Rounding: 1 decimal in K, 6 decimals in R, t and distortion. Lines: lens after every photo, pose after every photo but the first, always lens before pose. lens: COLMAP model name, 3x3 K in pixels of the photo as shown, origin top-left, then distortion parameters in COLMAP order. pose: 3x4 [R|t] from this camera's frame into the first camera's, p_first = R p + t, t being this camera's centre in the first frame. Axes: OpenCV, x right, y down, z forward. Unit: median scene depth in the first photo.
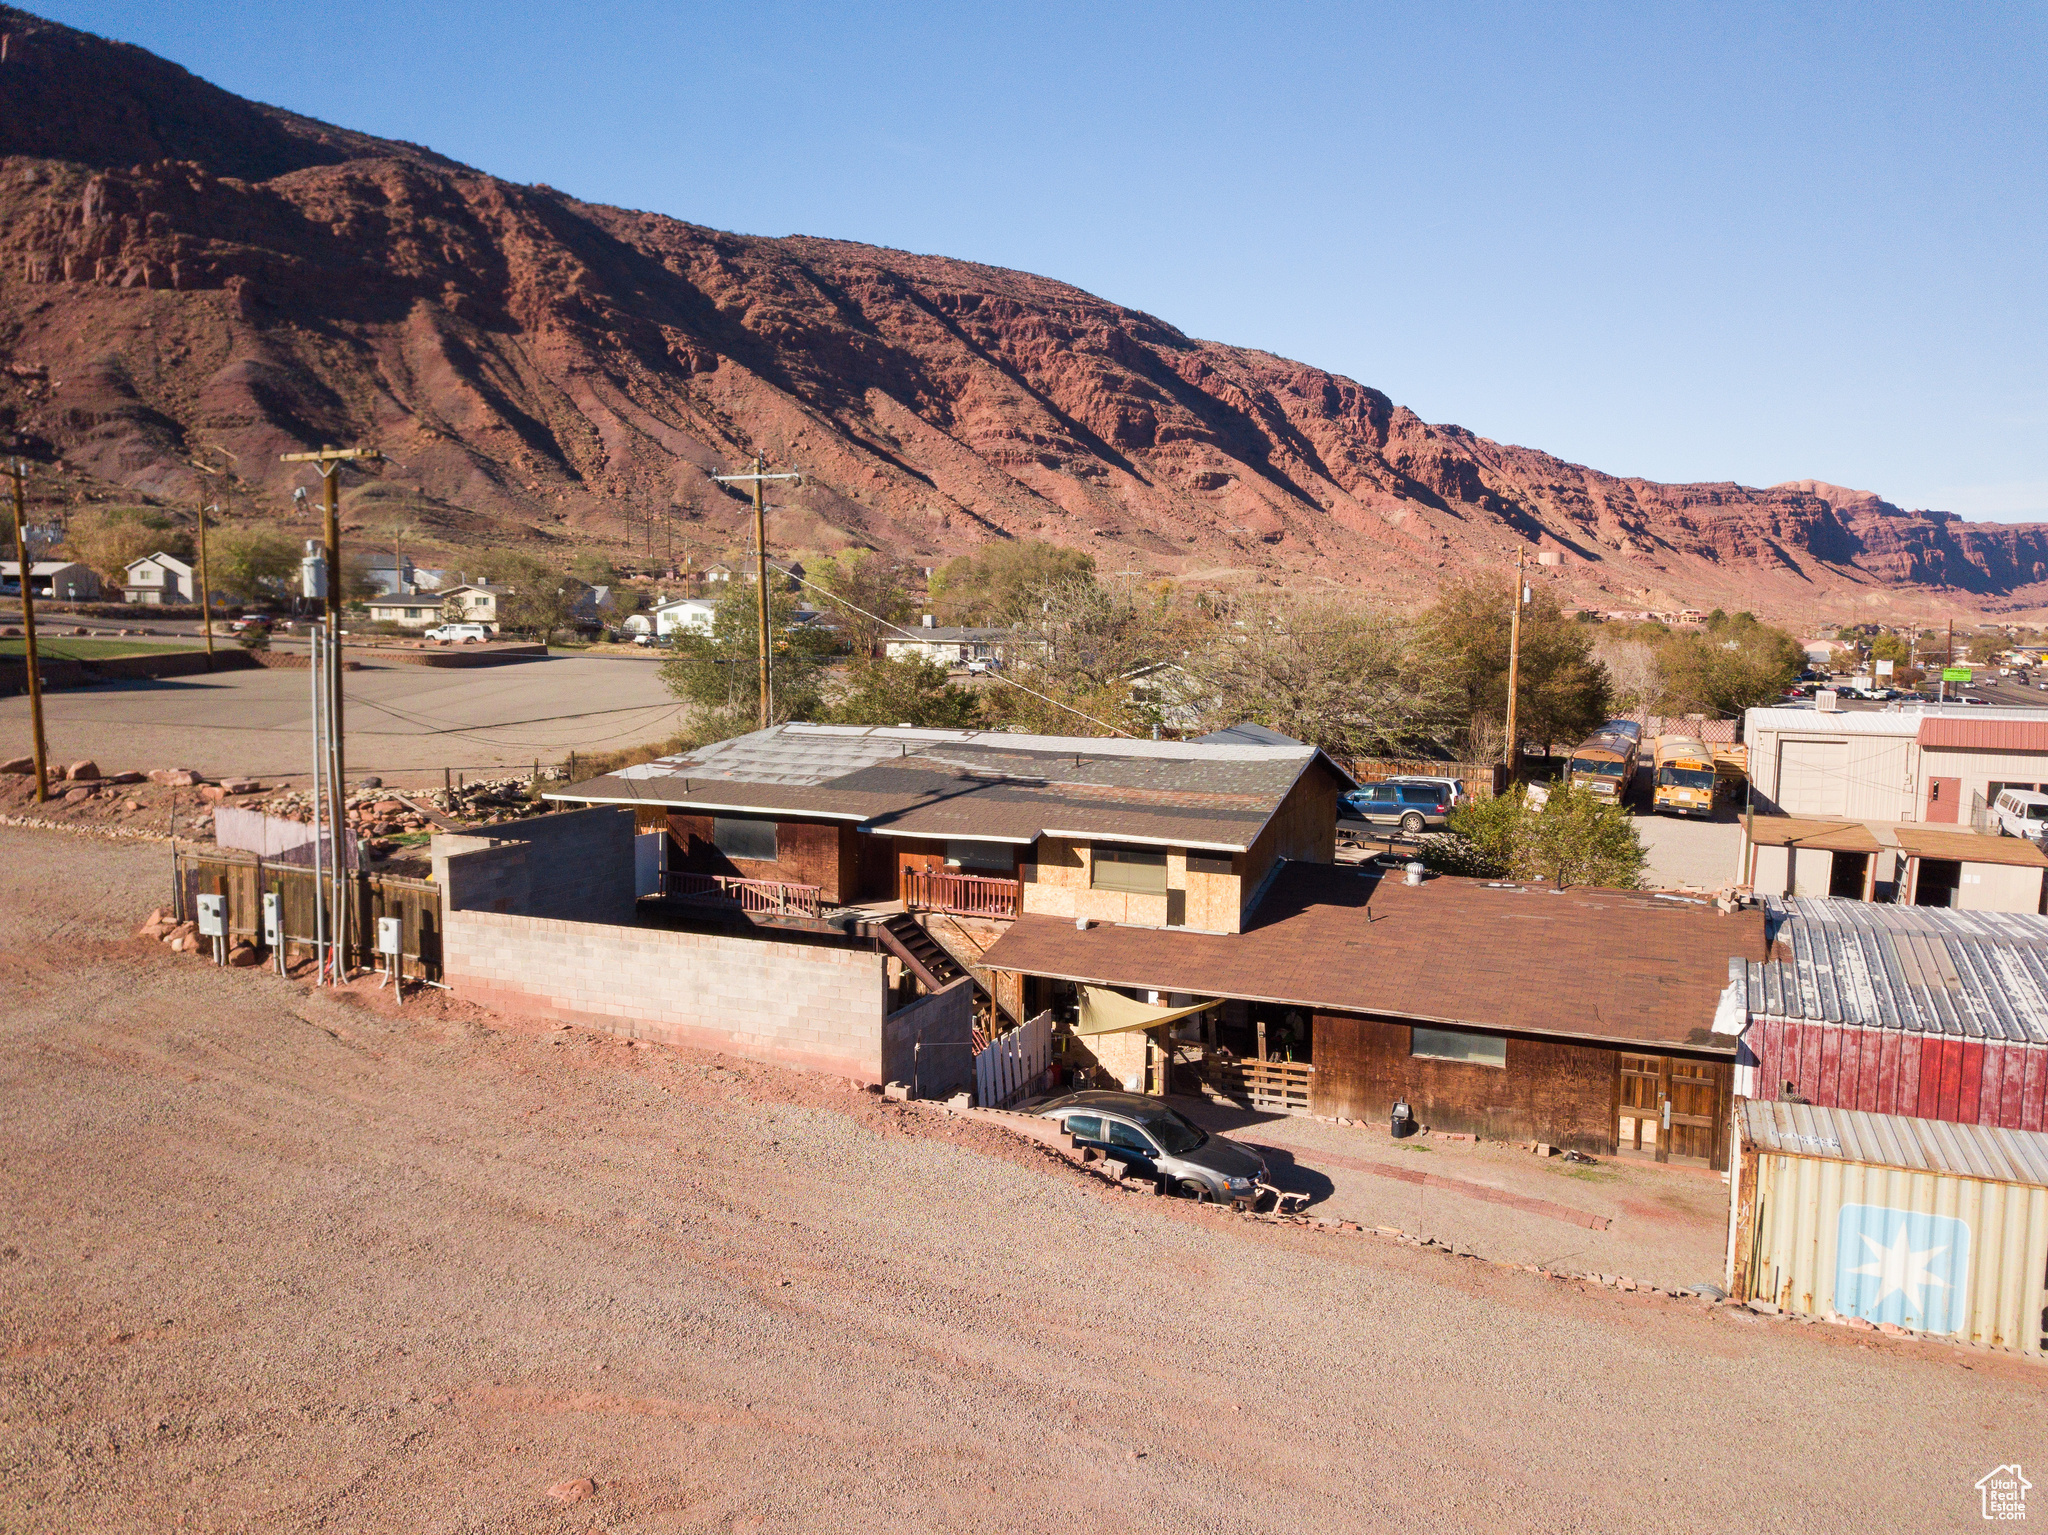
lens RADIAL K [[1554.6, 0, 1038.0], [0, 1554.6, 773.0], [0, 0, 1]] dist [0.015300, -0.011209]
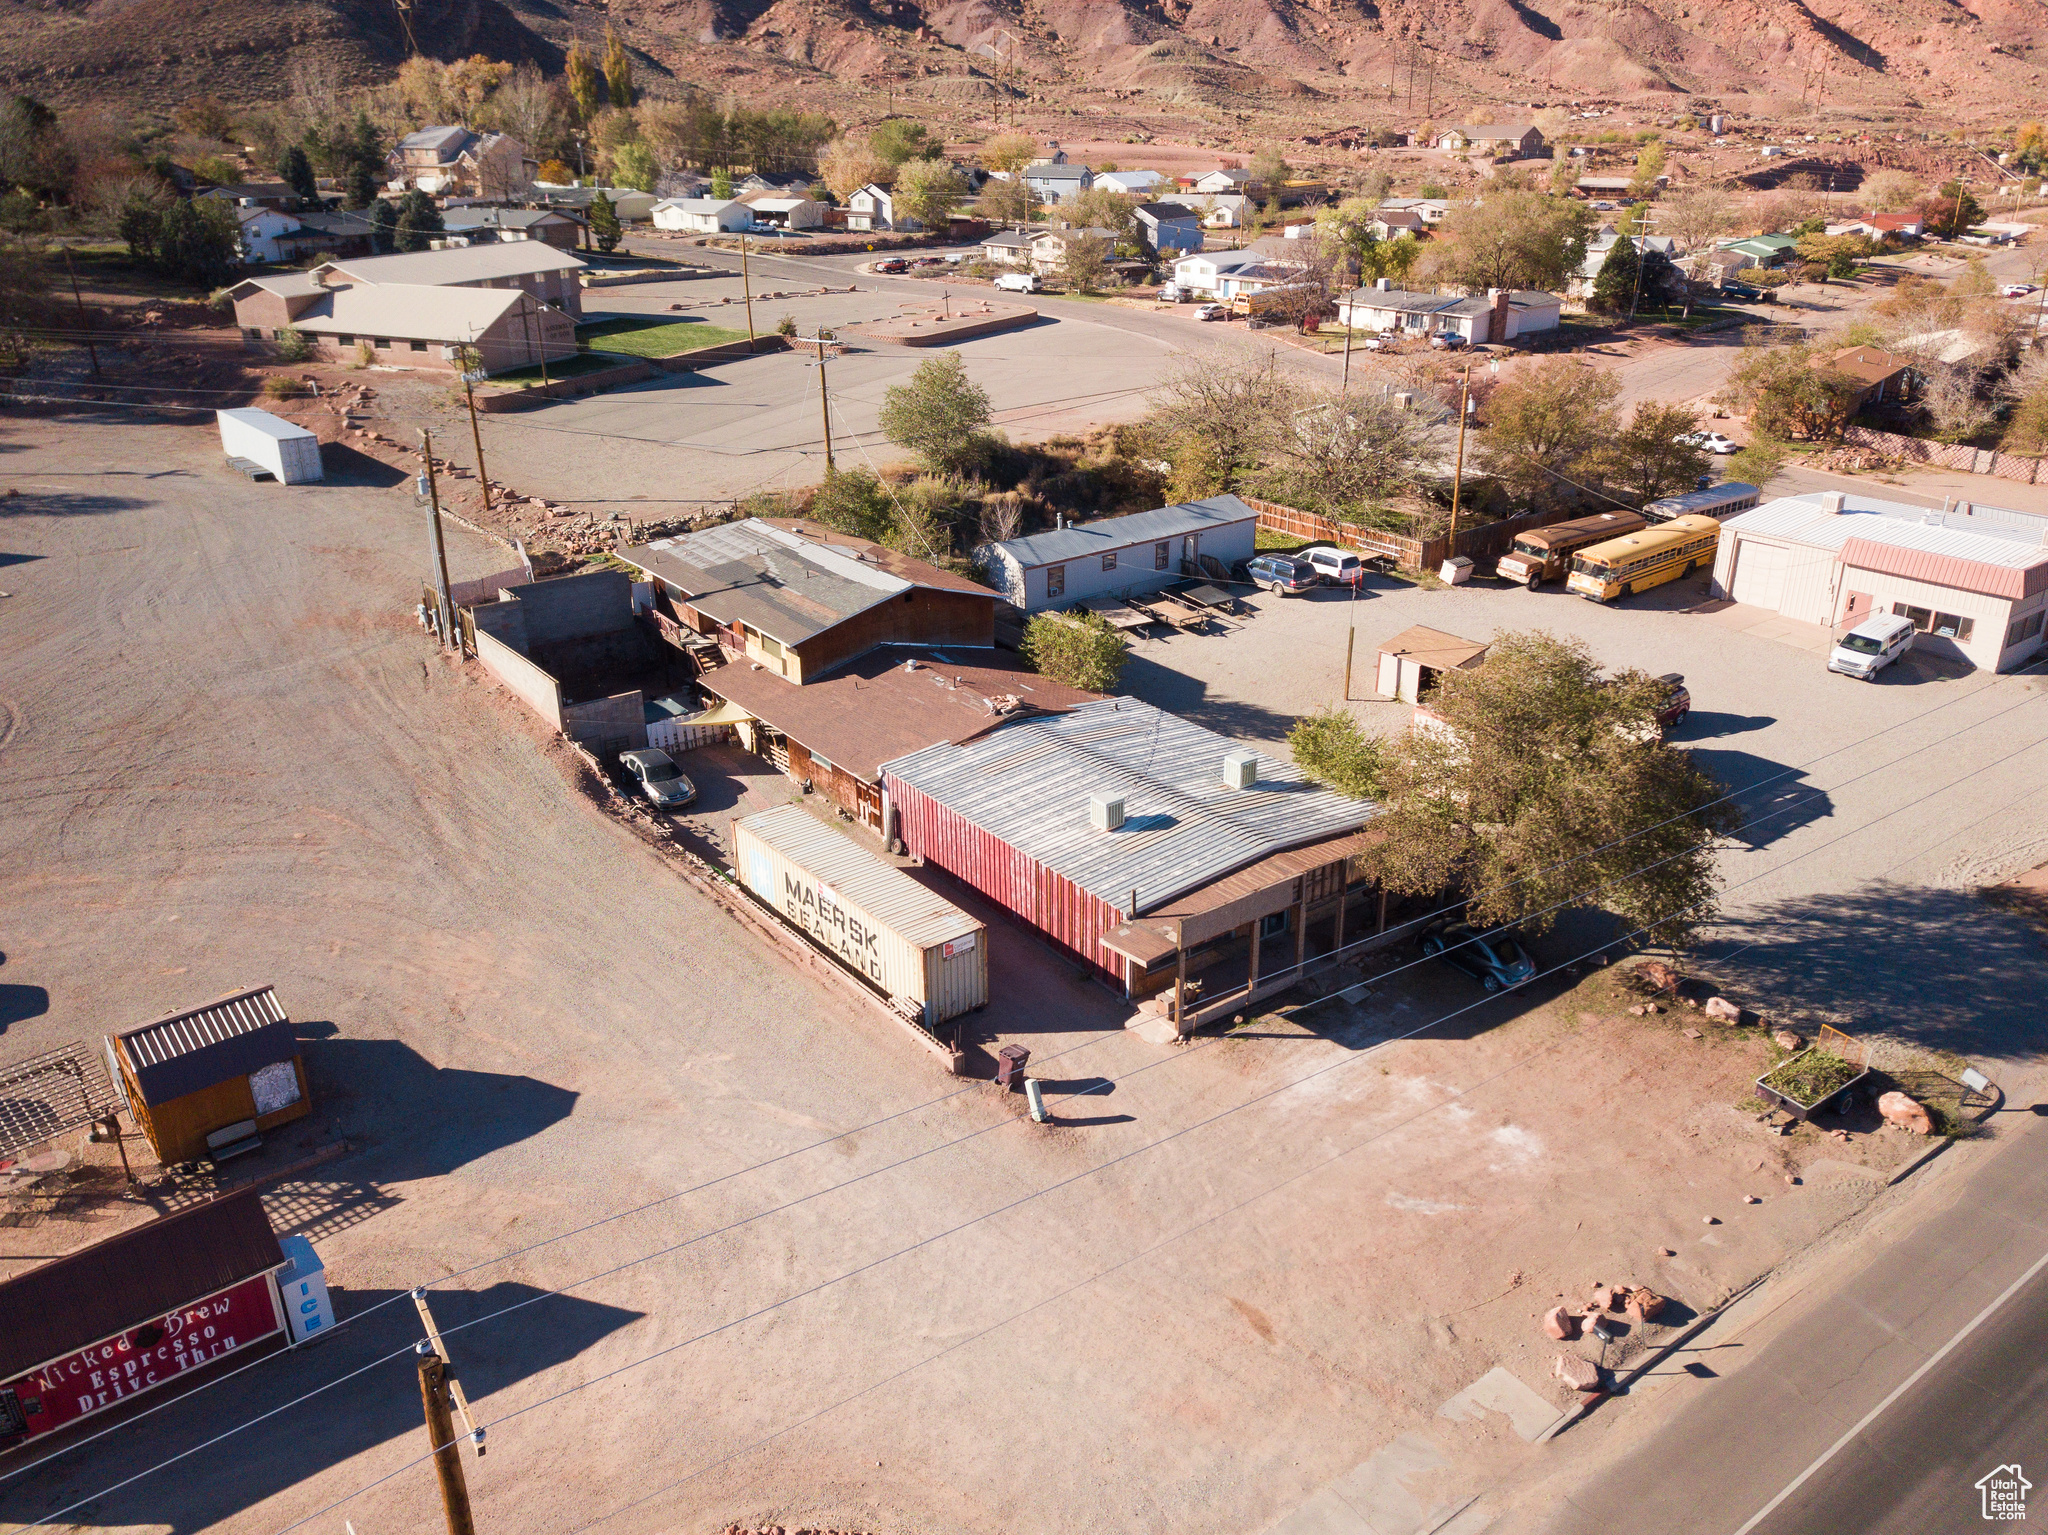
lens RADIAL K [[1554.6, 0, 1037.3], [0, 1554.6, 753.1], [0, 0, 1]] dist [0.015300, -0.011209]
pose [[0.865824, 0.176591, -0.468149, 0.090005], [-0.040829, 0.957463, 0.285655, -0.026476], [0.498679, -0.228213, 0.836204, -0.036411]]
